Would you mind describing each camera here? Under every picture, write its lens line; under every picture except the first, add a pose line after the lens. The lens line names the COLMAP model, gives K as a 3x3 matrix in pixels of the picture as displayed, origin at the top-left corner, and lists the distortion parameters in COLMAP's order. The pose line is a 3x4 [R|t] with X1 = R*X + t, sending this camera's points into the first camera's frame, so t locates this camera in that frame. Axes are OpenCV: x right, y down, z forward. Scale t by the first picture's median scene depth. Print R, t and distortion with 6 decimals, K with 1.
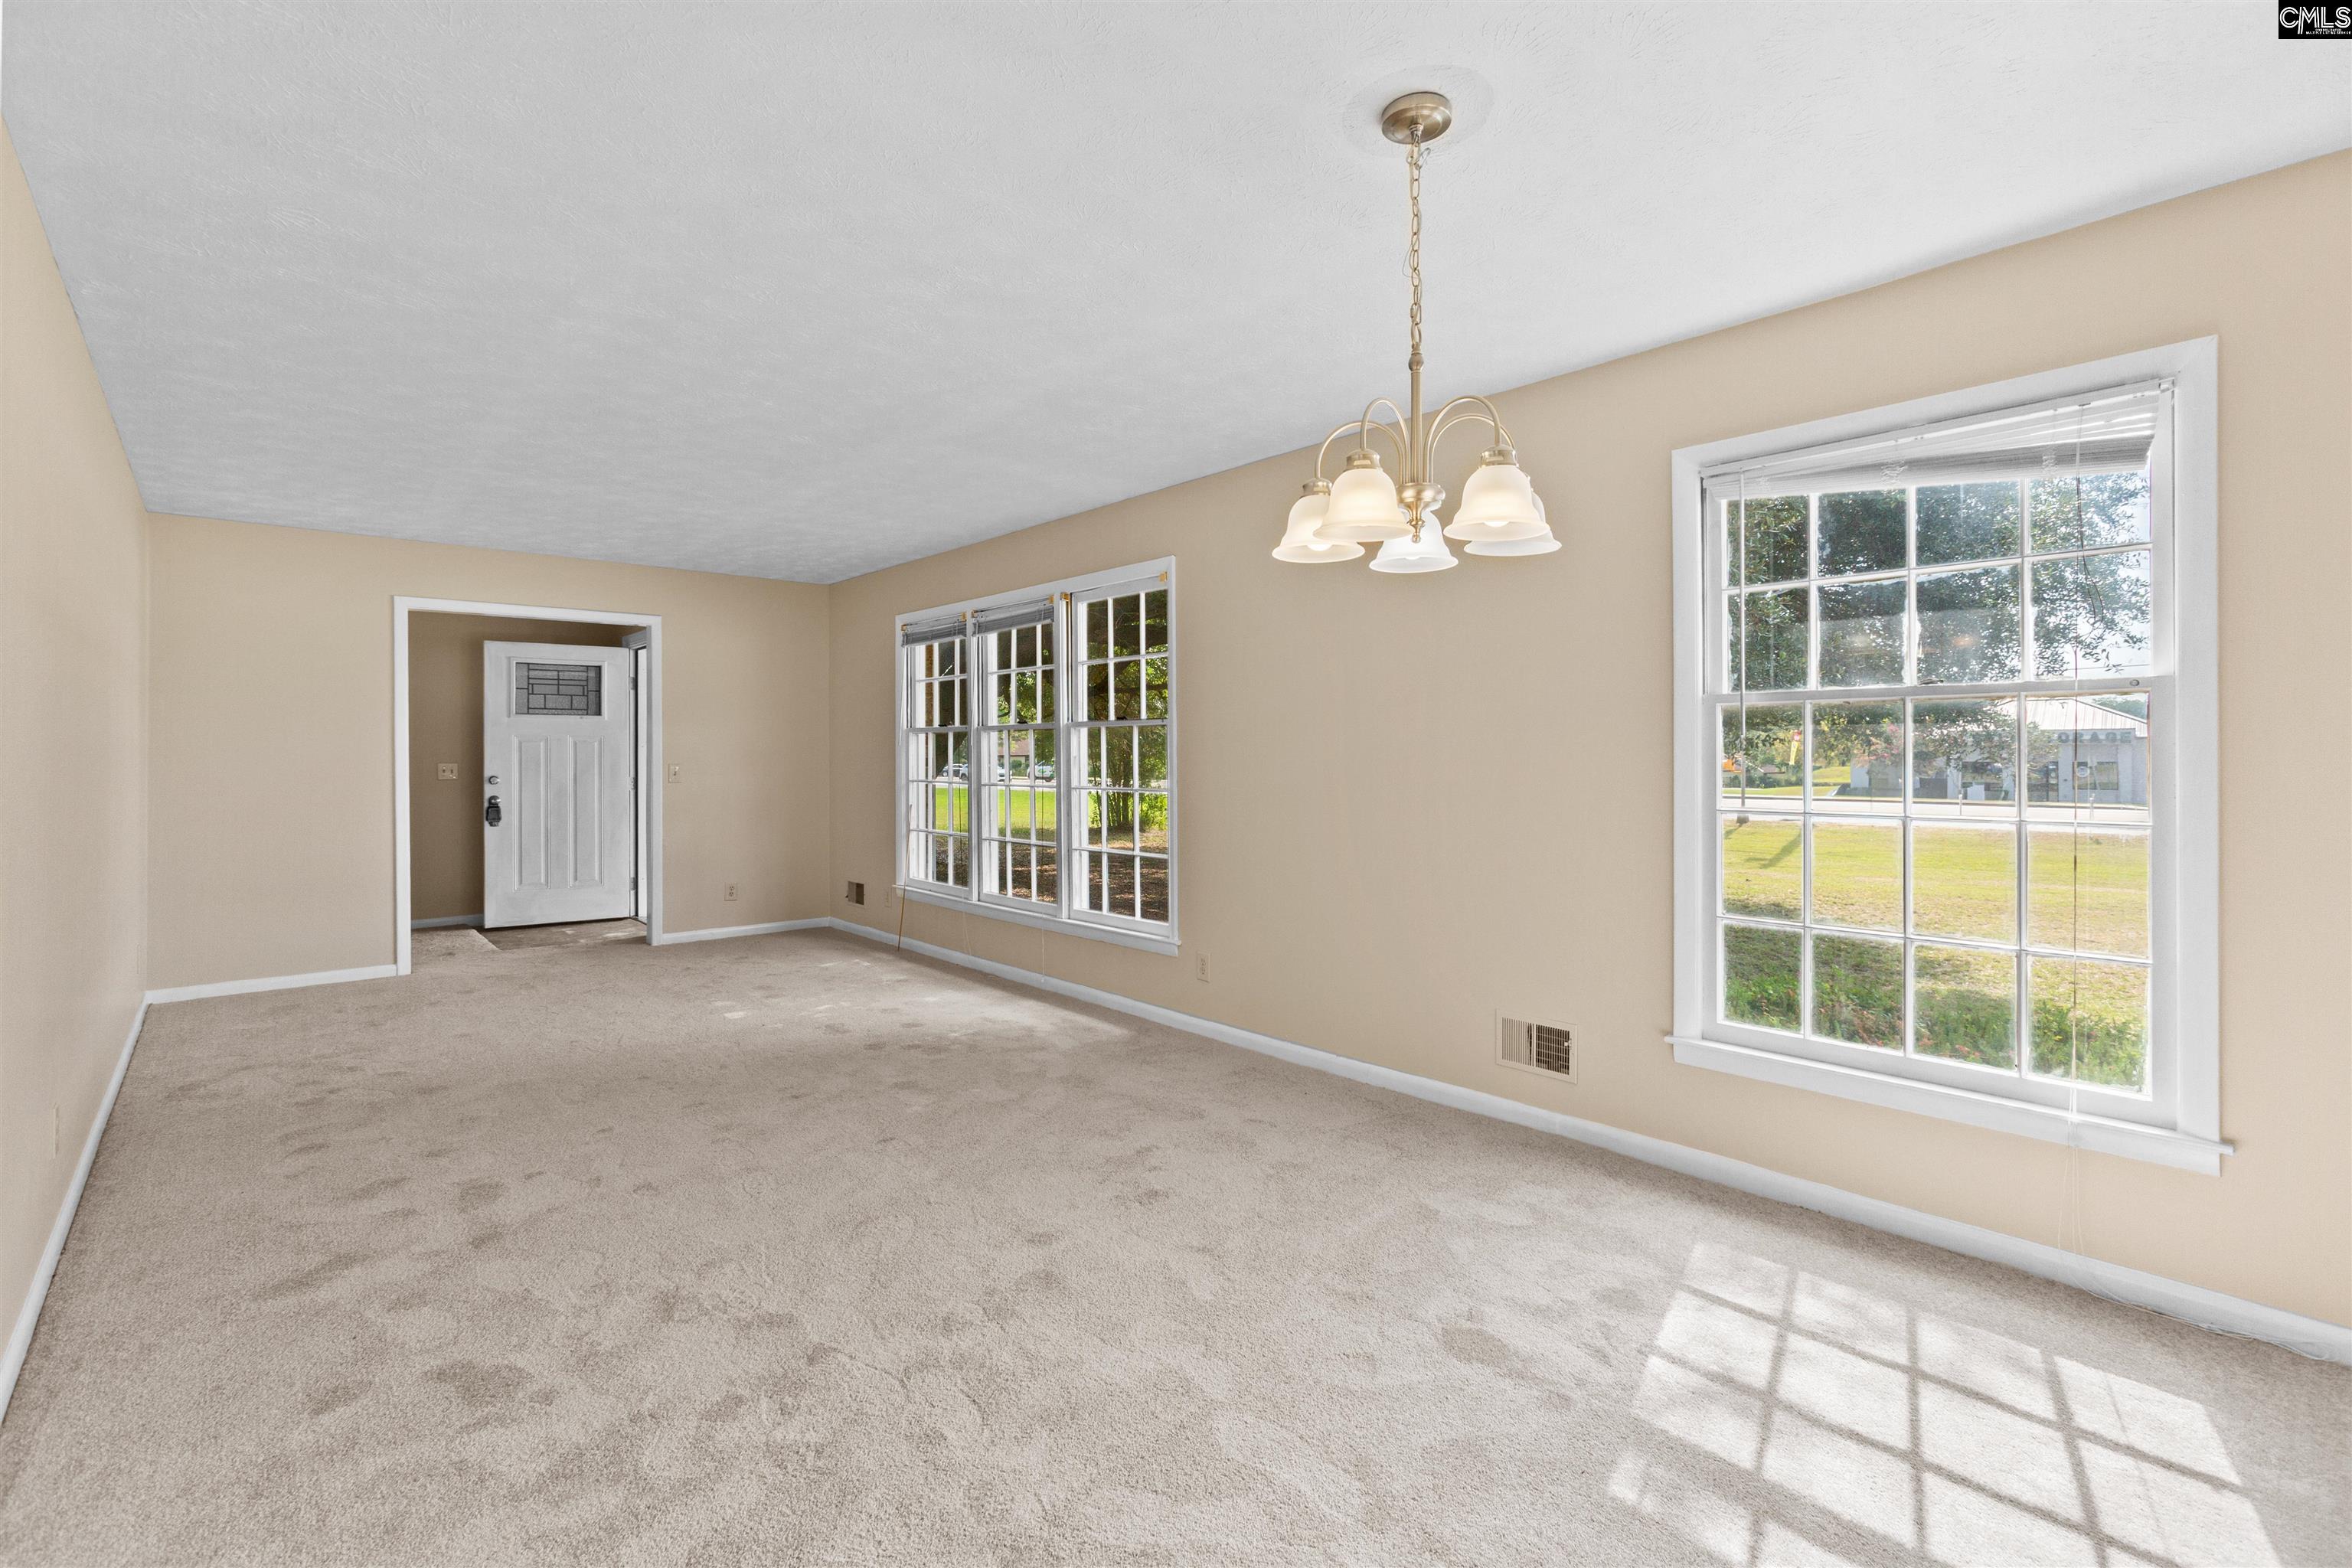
lens RADIAL K [[1107.6, 0, 1184.8], [0, 1107.6, 759.5], [0, 0, 1]] dist [-0.010144, 0.001798]
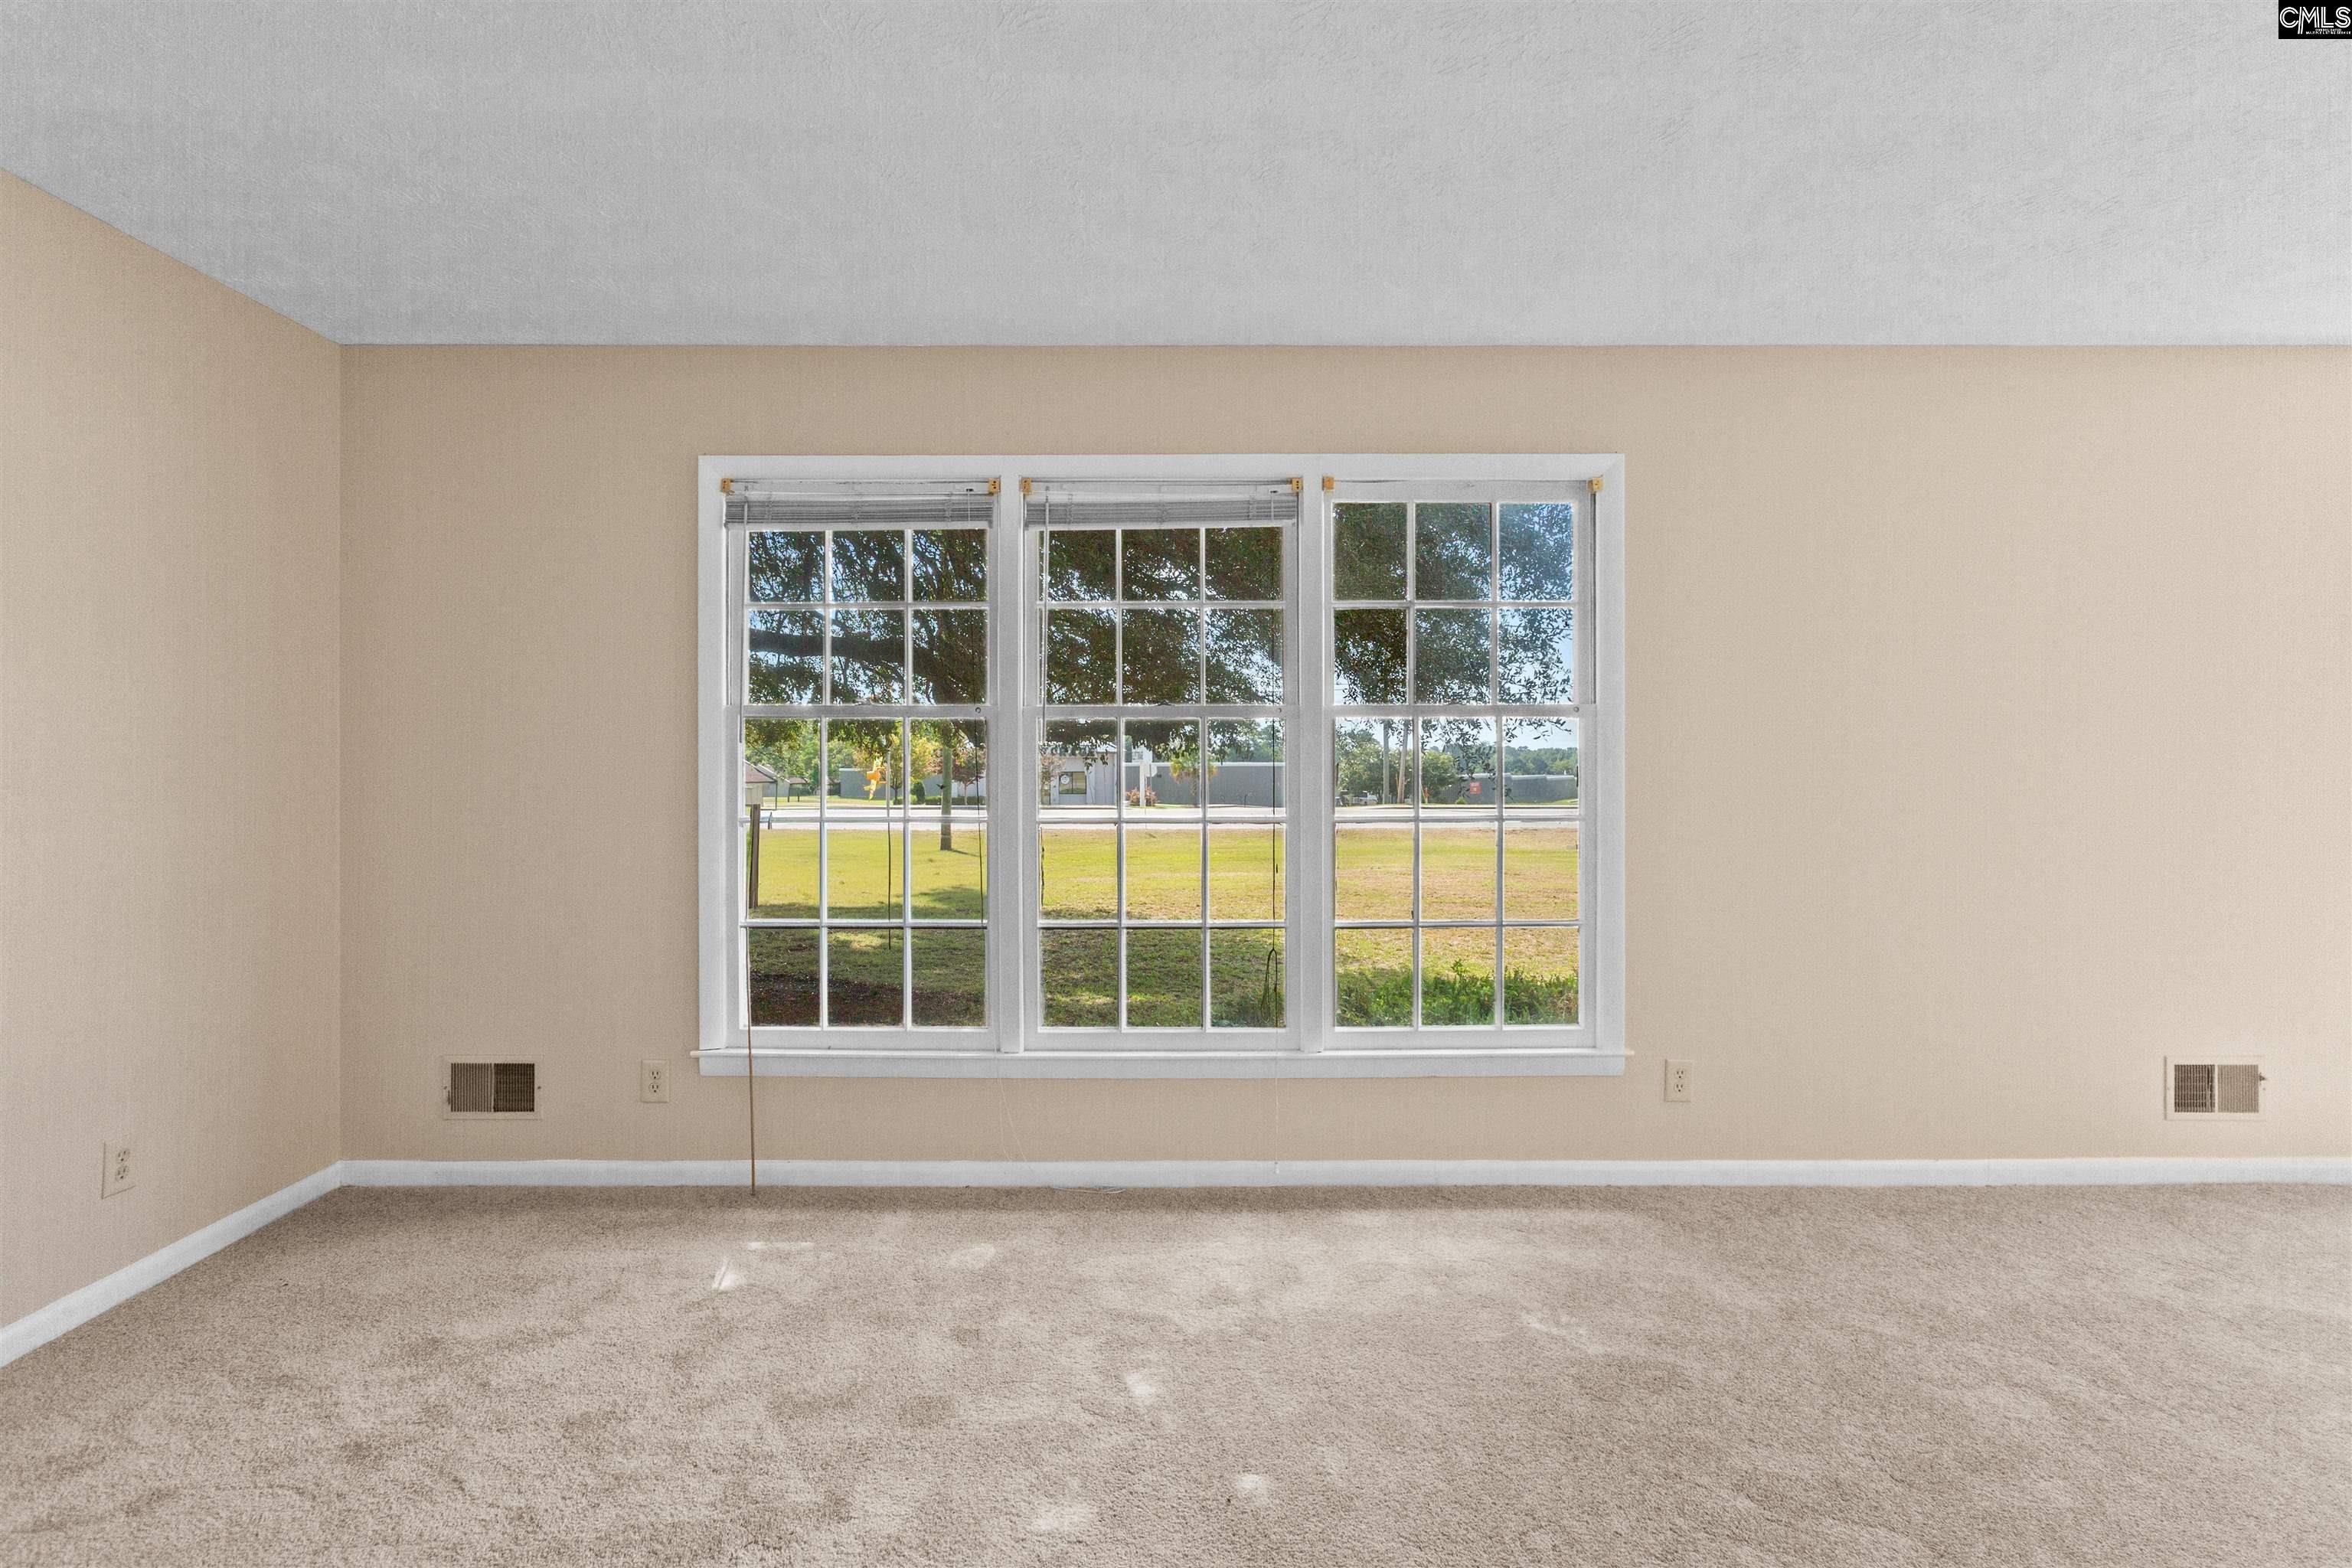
lens RADIAL K [[1107.6, 0, 1176.9], [0, 1107.6, 778.3], [0, 0, 1]] dist [-0.010144, 0.001798]
pose [[0.648753, -0.005944, 0.760976, -0.432436], [-0.000238, 0.999968, 0.008013, -0.001488], [-0.760999, -0.005380, 0.648731, 0.503515]]
